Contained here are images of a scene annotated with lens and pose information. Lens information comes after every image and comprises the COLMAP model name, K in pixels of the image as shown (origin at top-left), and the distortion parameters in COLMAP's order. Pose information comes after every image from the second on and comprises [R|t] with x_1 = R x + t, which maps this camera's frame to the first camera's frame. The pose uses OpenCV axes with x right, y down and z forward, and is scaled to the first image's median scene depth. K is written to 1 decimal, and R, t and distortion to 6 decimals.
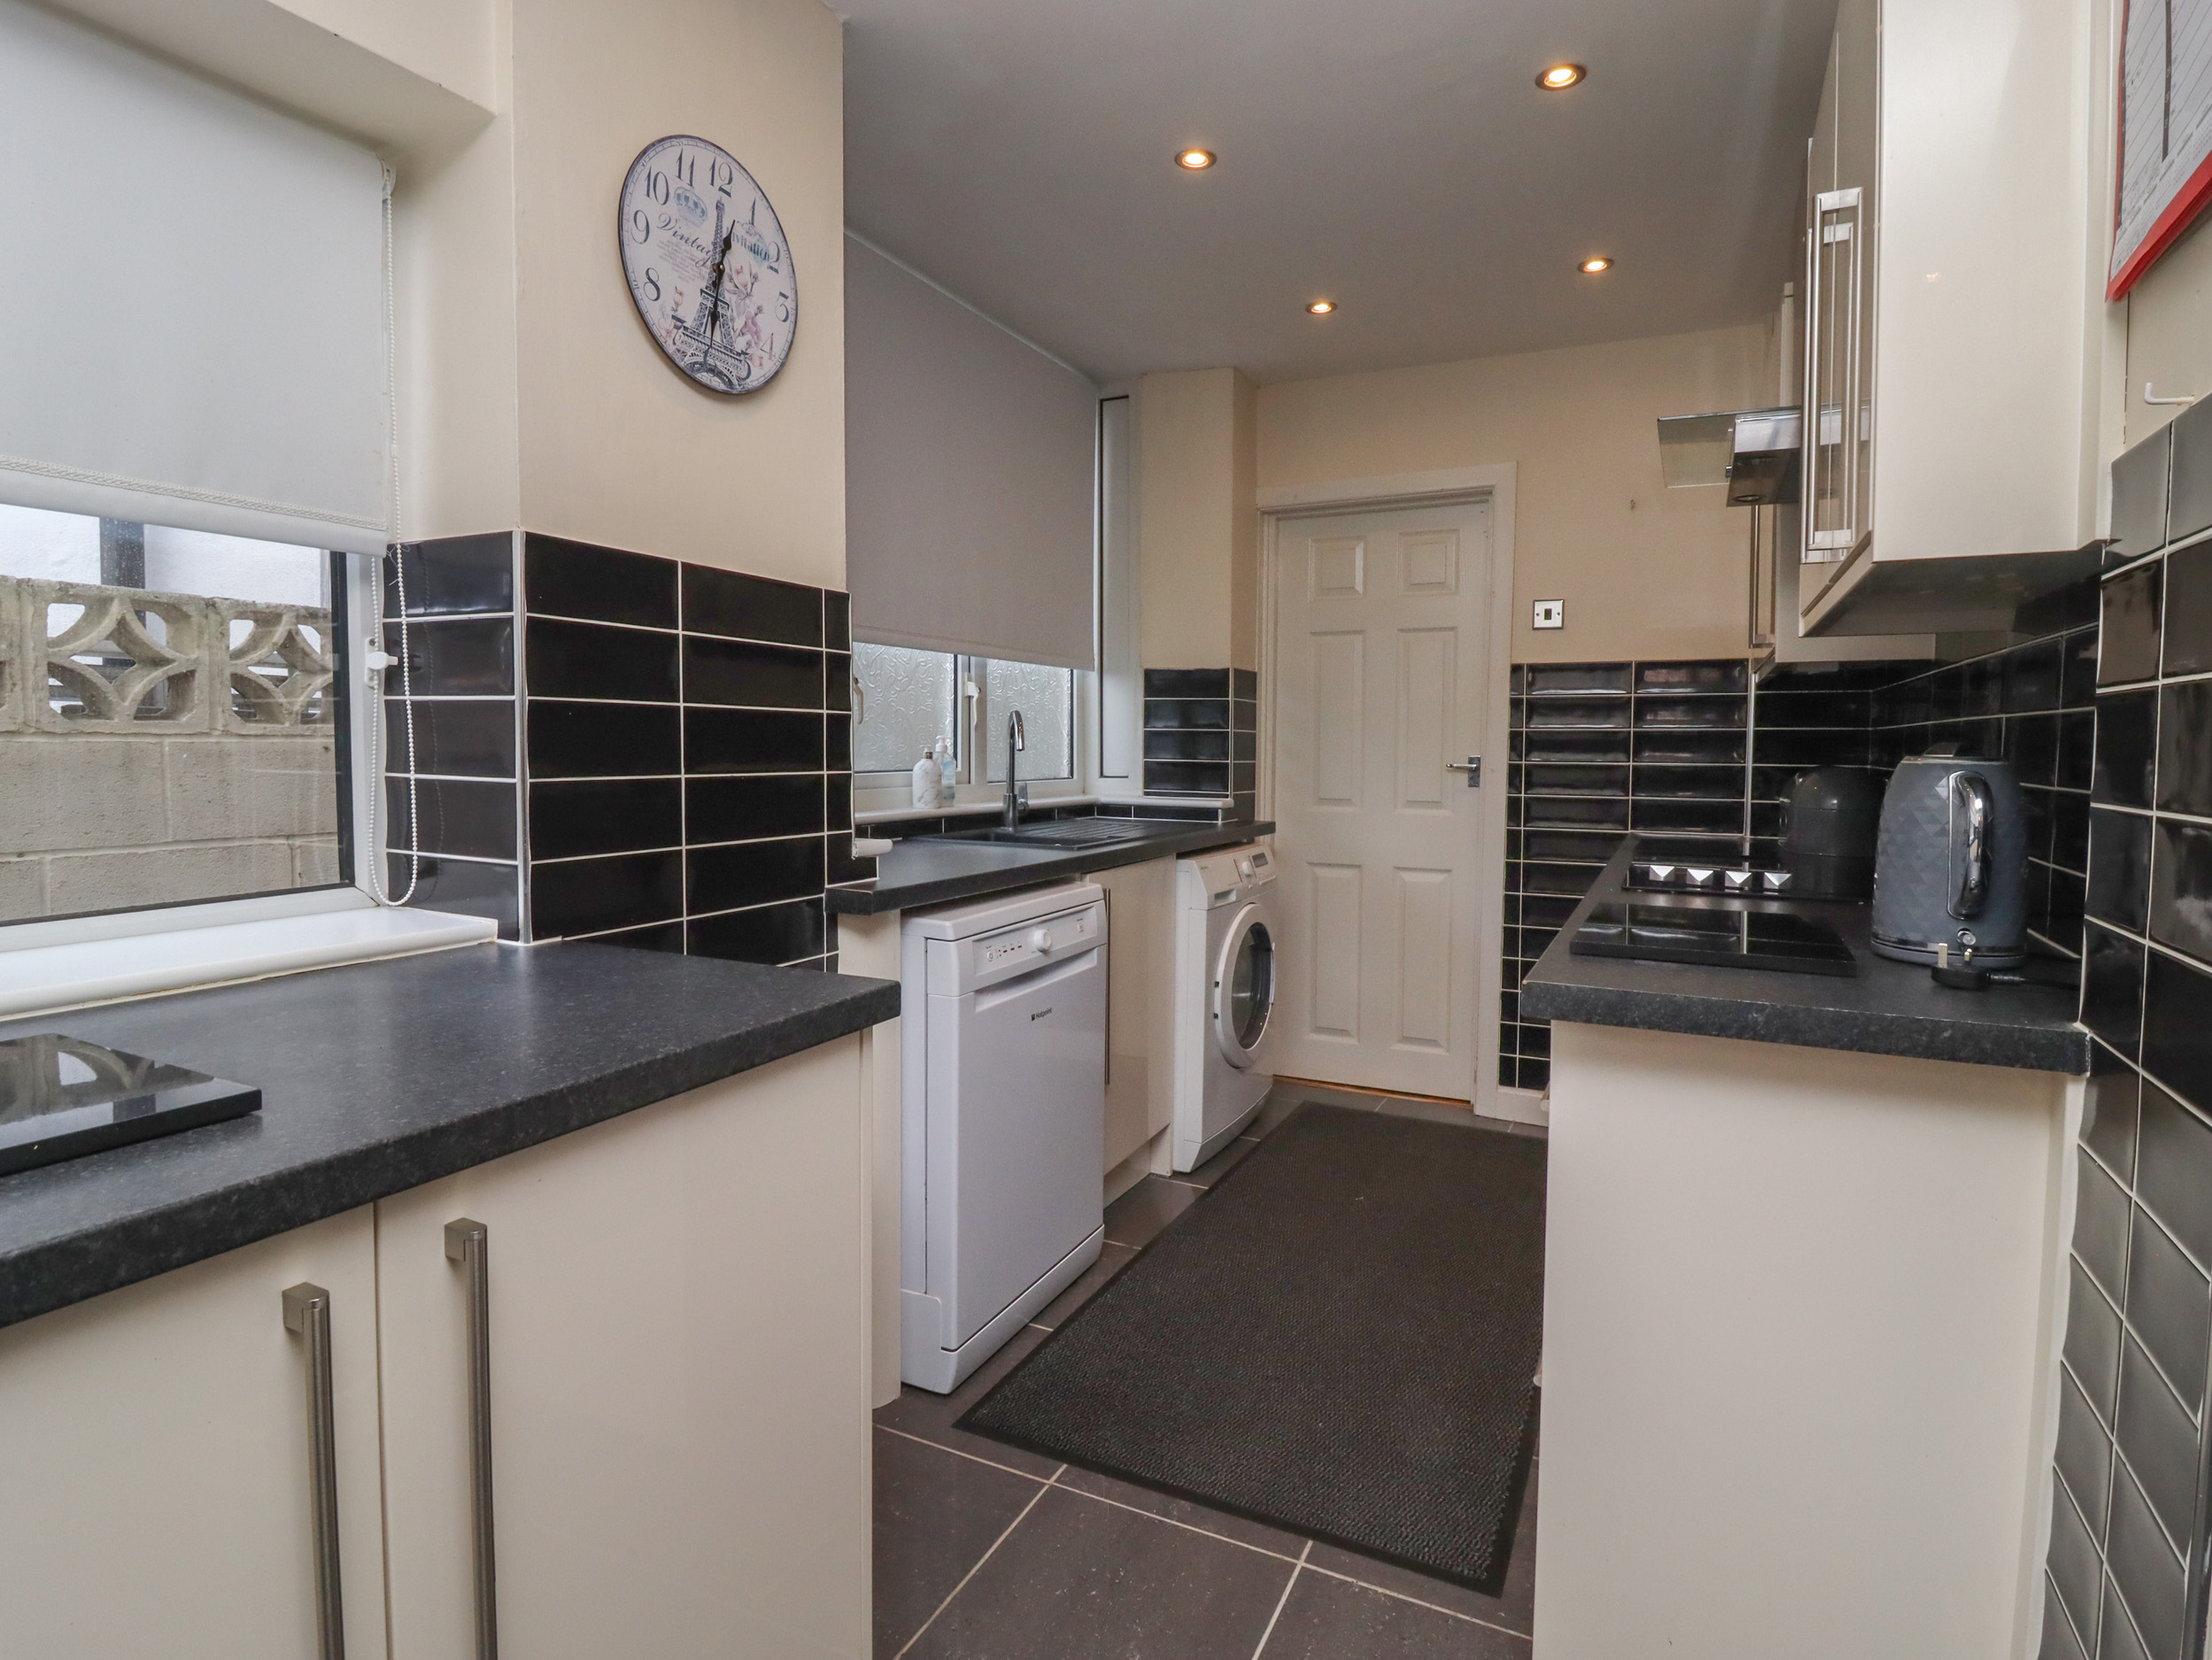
lens RADIAL K [[1183.1, 0, 1164.4], [0, 1183.1, 792.9], [0, 0, 1]] dist [-0.004158, -0.005282]
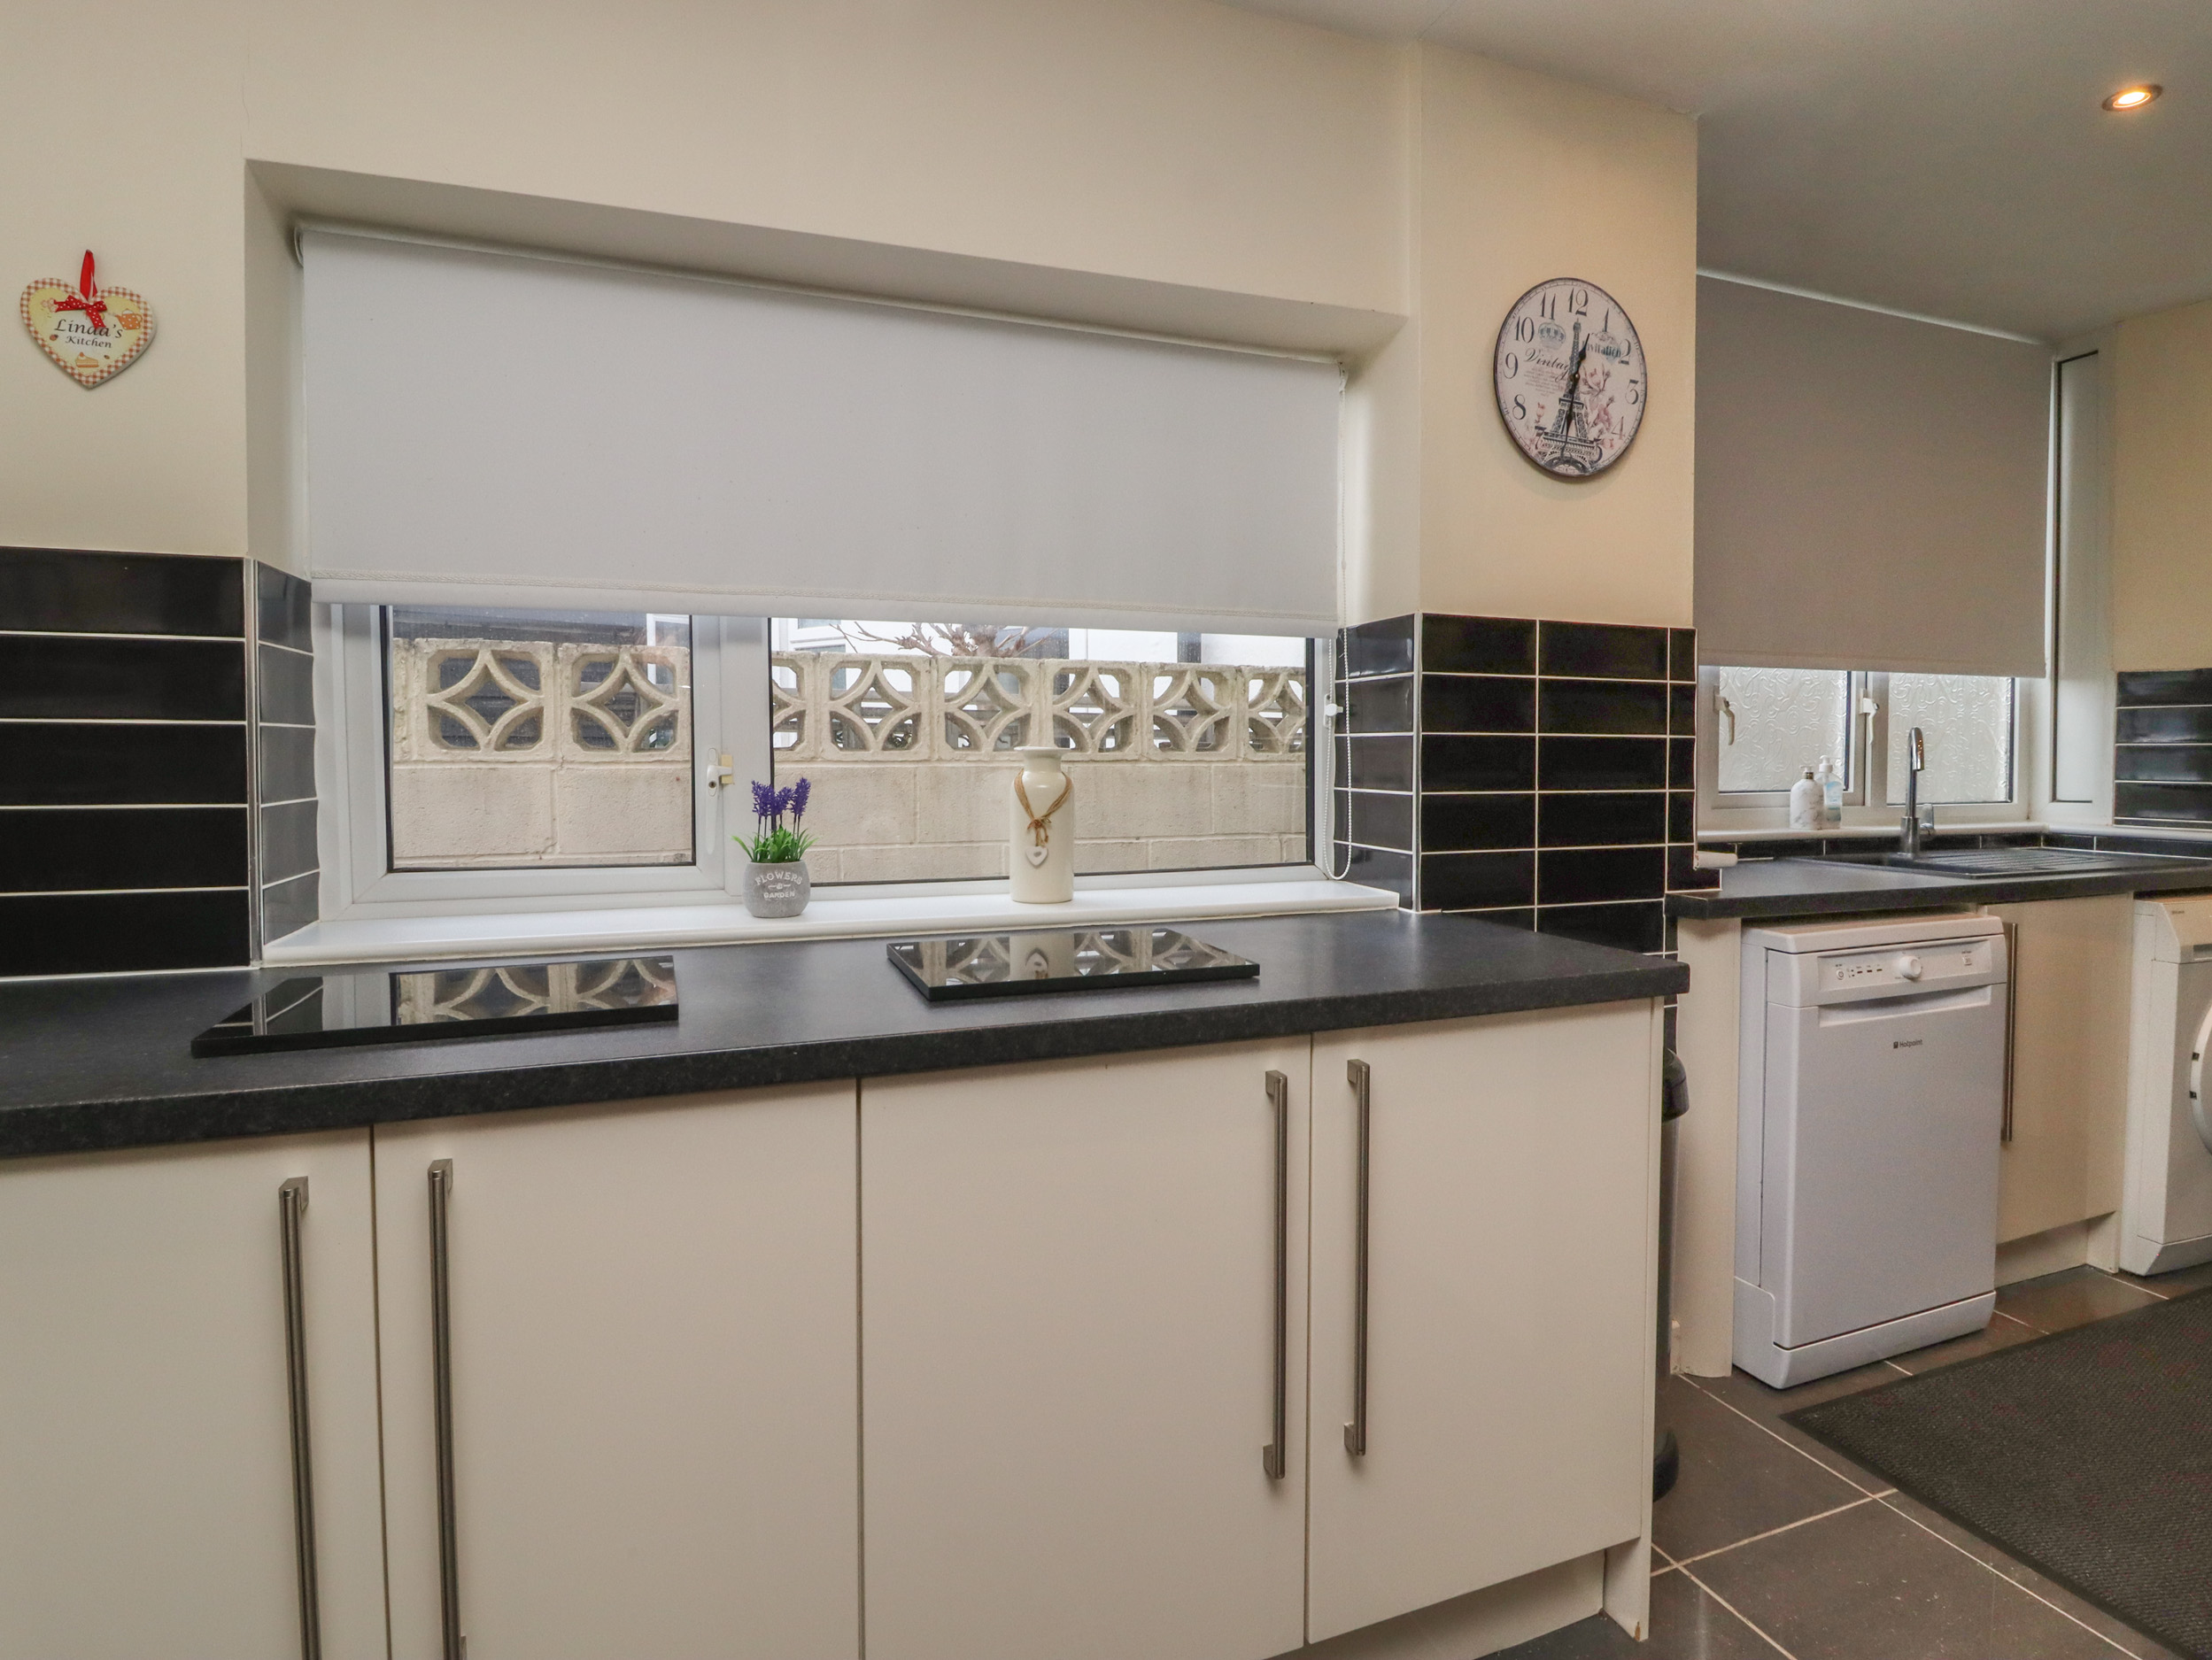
lens RADIAL K [[1183.1, 0, 1114.0], [0, 1183.1, 820.2], [0, 0, 1]] dist [-0.004158, -0.005282]
pose [[0.710751, 0.026560, -0.702942, 0.134412], [-0.022695, 0.999633, 0.014824, 0.006386], [0.703077, 0.005417, 0.711093, -0.175890]]
